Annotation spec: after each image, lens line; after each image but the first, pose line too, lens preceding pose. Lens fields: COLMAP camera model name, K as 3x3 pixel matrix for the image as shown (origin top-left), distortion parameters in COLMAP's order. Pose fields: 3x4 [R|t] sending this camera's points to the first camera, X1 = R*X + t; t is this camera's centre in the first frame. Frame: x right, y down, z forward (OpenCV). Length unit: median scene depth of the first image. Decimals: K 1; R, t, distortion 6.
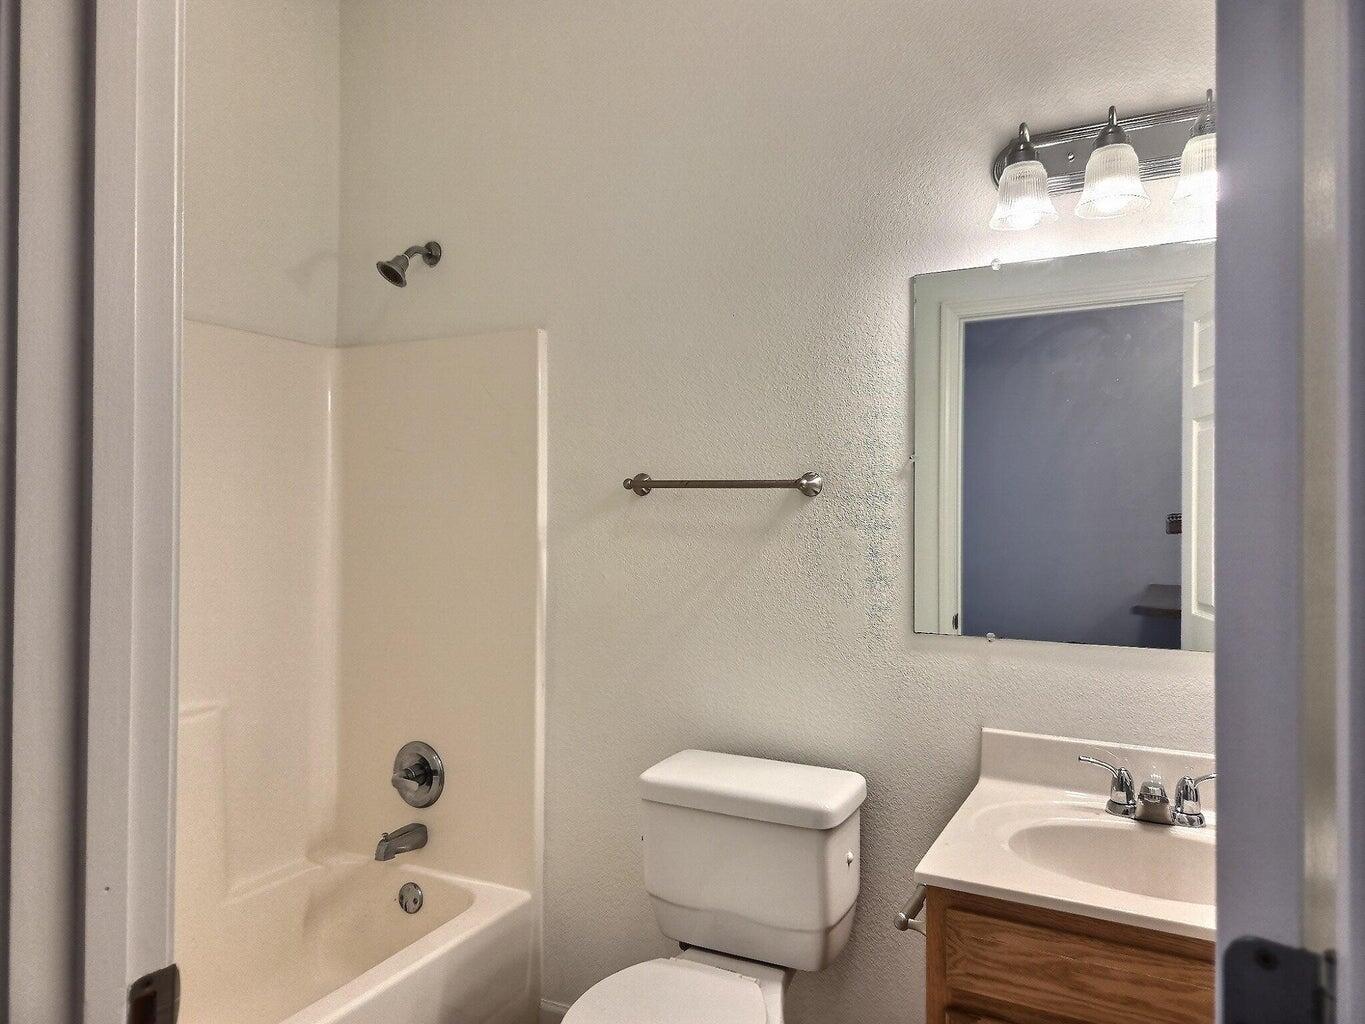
lens RADIAL K [[914.9, 0, 680.1], [0, 914.9, 501.4], [0, 0, 1]] dist [0.027749, -0.017590]
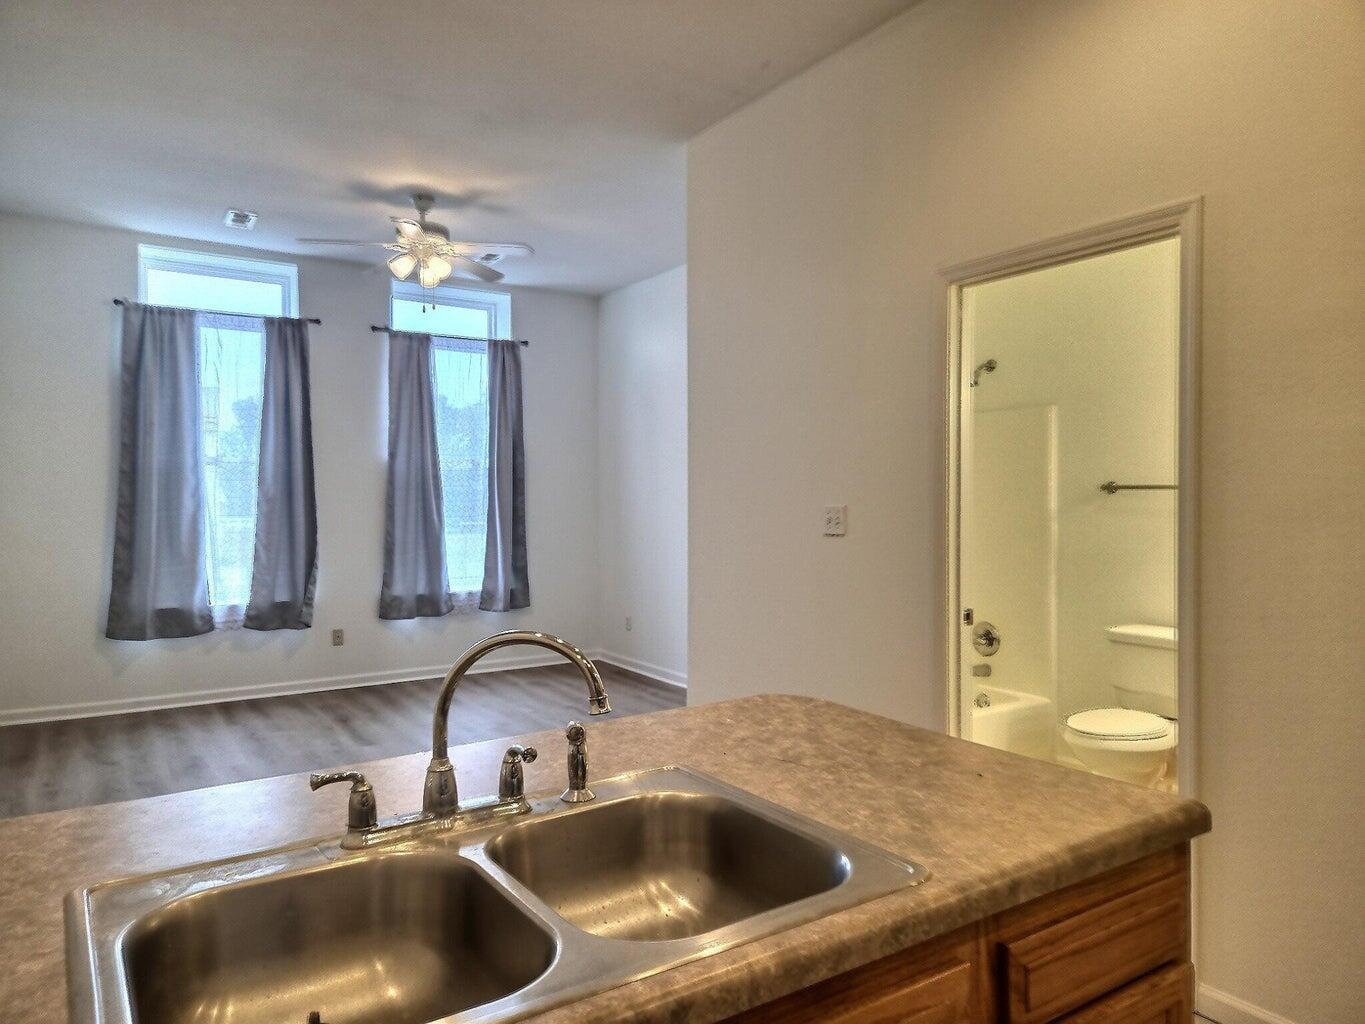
lens RADIAL K [[914.9, 0, 673.6], [0, 914.9, 504.9], [0, 0, 1]] dist [0.027749, -0.017590]
pose [[0.857414, -0.002706, -0.514620, 0.145741], [0.011151, 0.999849, 0.013321, -0.016980], [0.514507, -0.017160, 0.857315, -0.987159]]
